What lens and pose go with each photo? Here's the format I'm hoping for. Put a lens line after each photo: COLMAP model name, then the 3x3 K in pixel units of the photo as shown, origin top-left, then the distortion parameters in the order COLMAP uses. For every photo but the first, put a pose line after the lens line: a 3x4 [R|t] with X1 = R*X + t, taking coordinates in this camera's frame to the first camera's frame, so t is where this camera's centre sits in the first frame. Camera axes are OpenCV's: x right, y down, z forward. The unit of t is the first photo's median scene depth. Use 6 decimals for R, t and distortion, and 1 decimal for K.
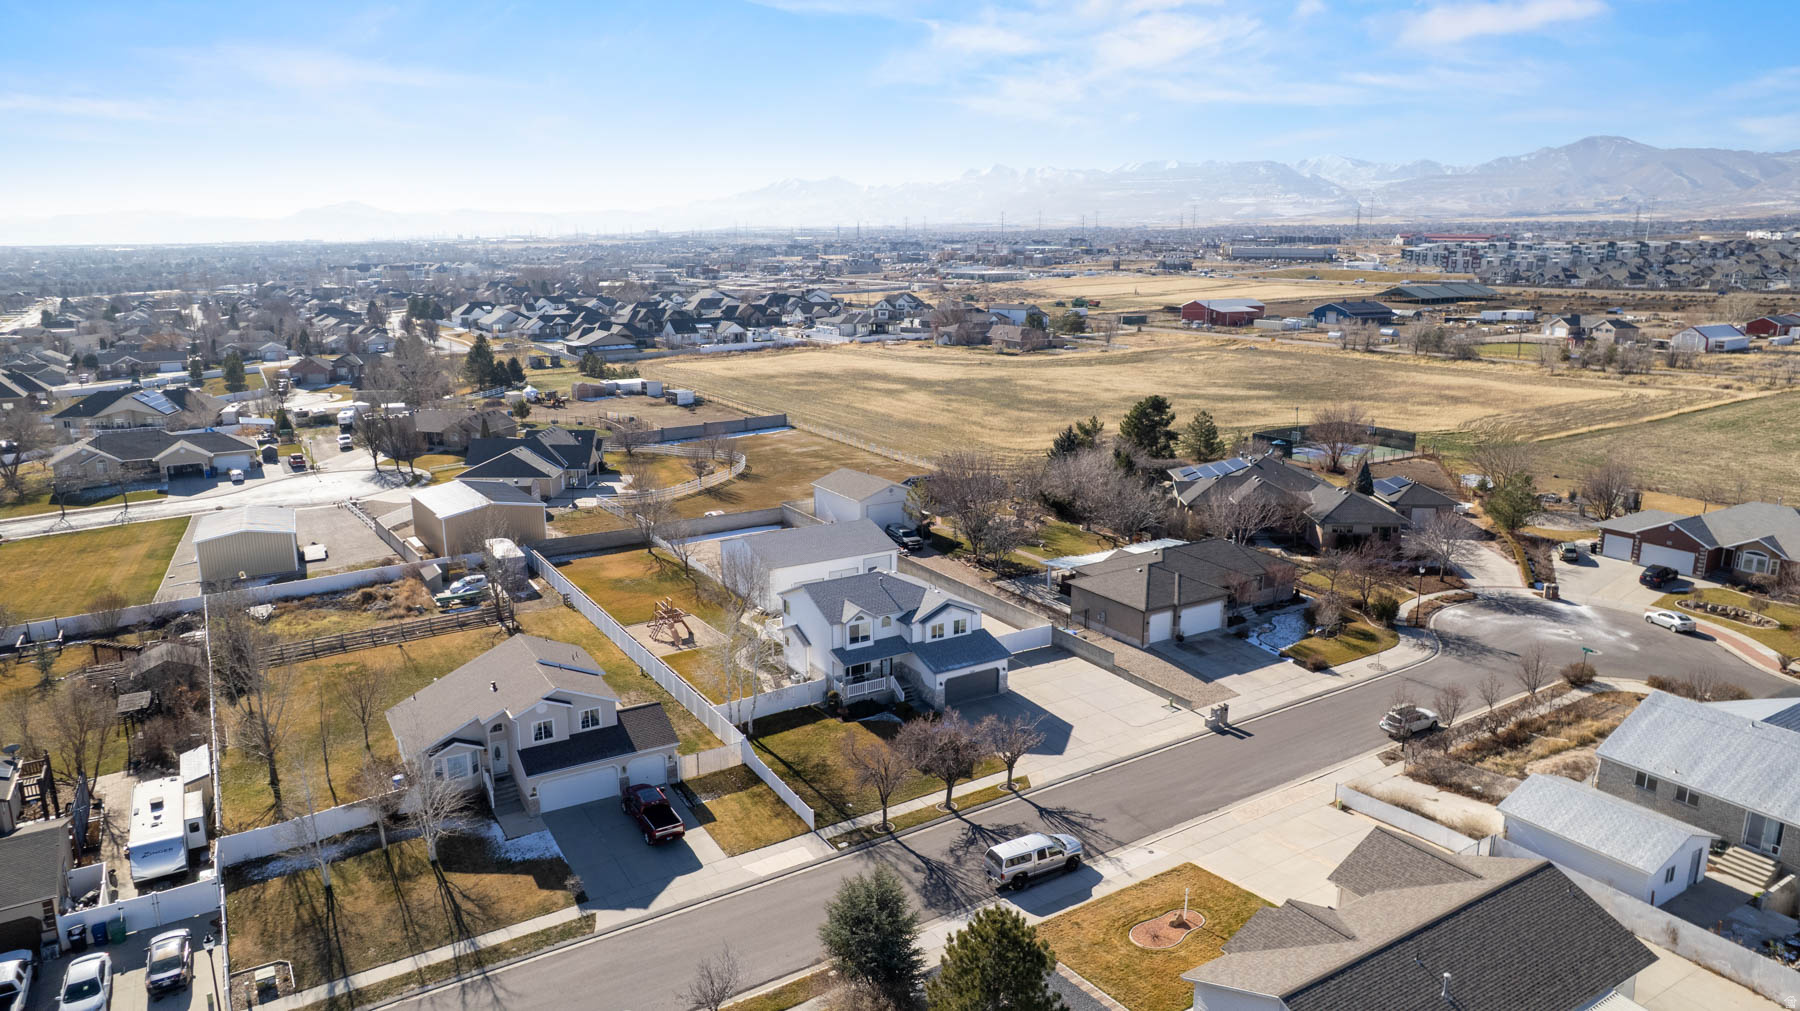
lens RADIAL K [[1155.5, 0, 900.0], [0, 1155.5, 505.5], [0, 0, 1]] dist [-0.073188, 0.064523]
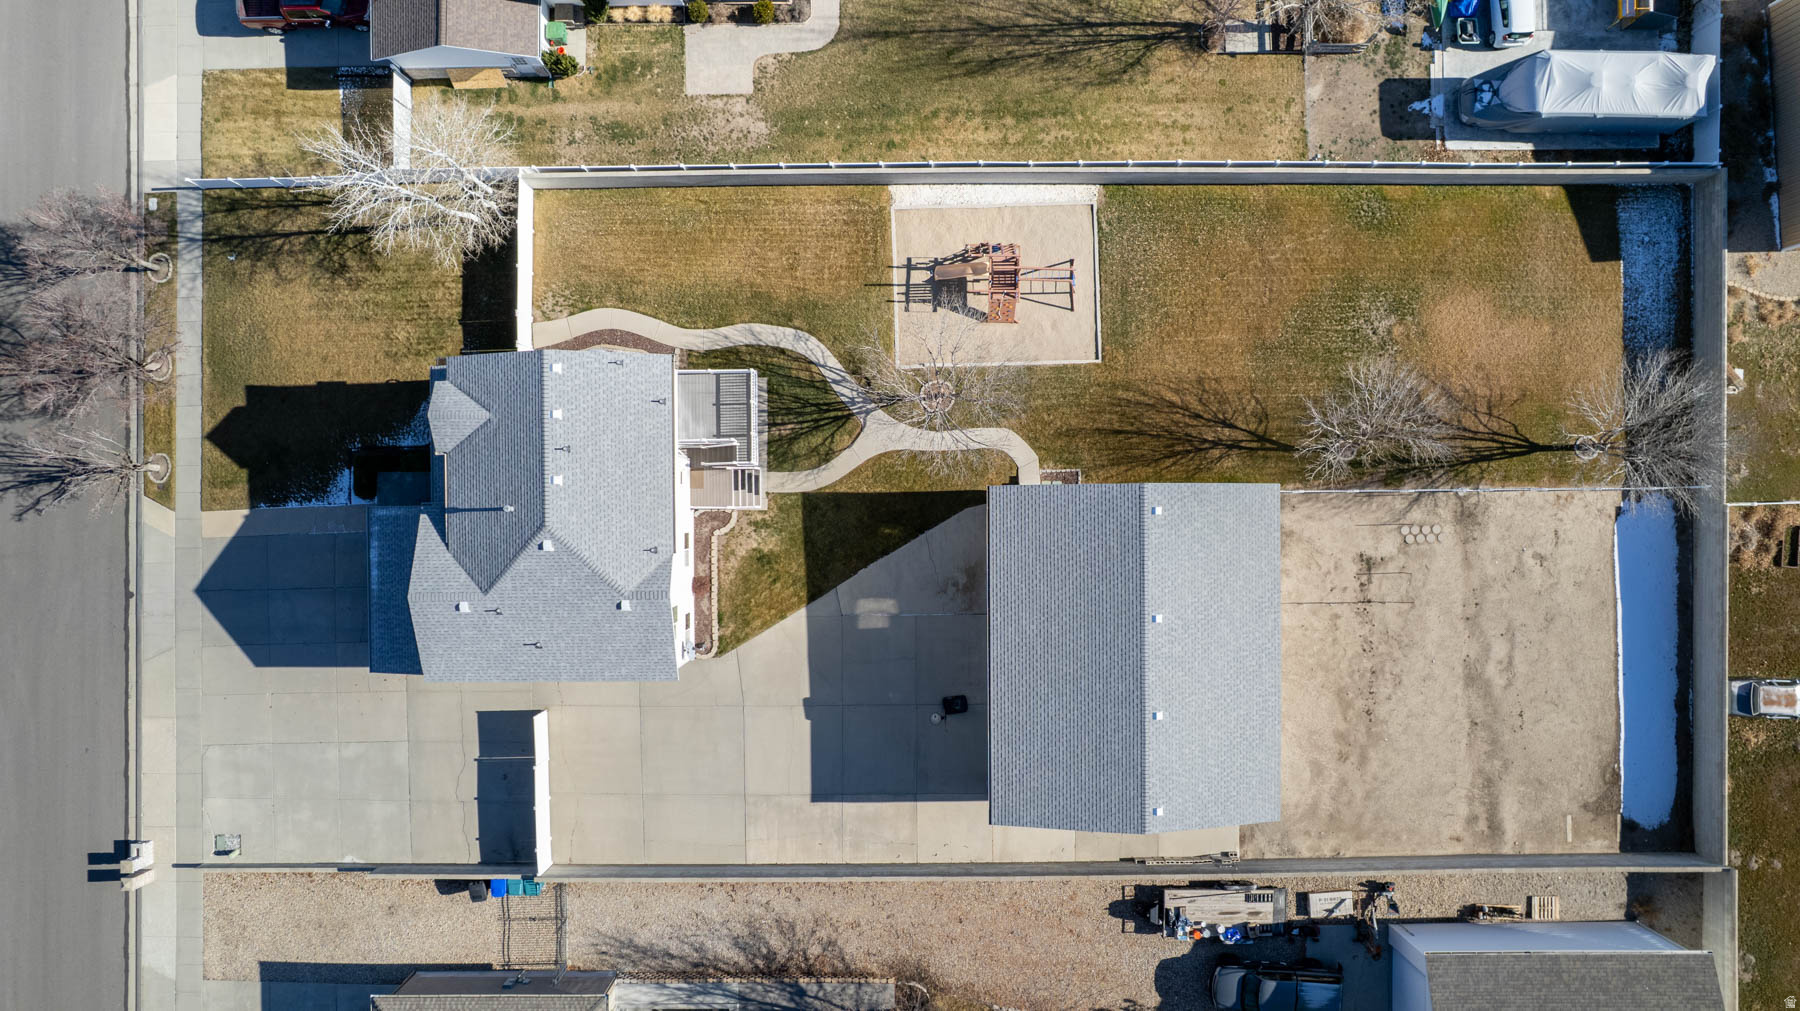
lens RADIAL K [[1155.5, 0, 900.0], [0, 1155.5, 505.5], [0, 0, 1]] dist [-0.073188, 0.064523]
pose [[-0.516649, 0.856171, 0.006652, -0.111289], [-0.194229, -0.124765, 0.972990, -0.460792], [0.833876, 0.501402, 0.230753, 1.053726]]
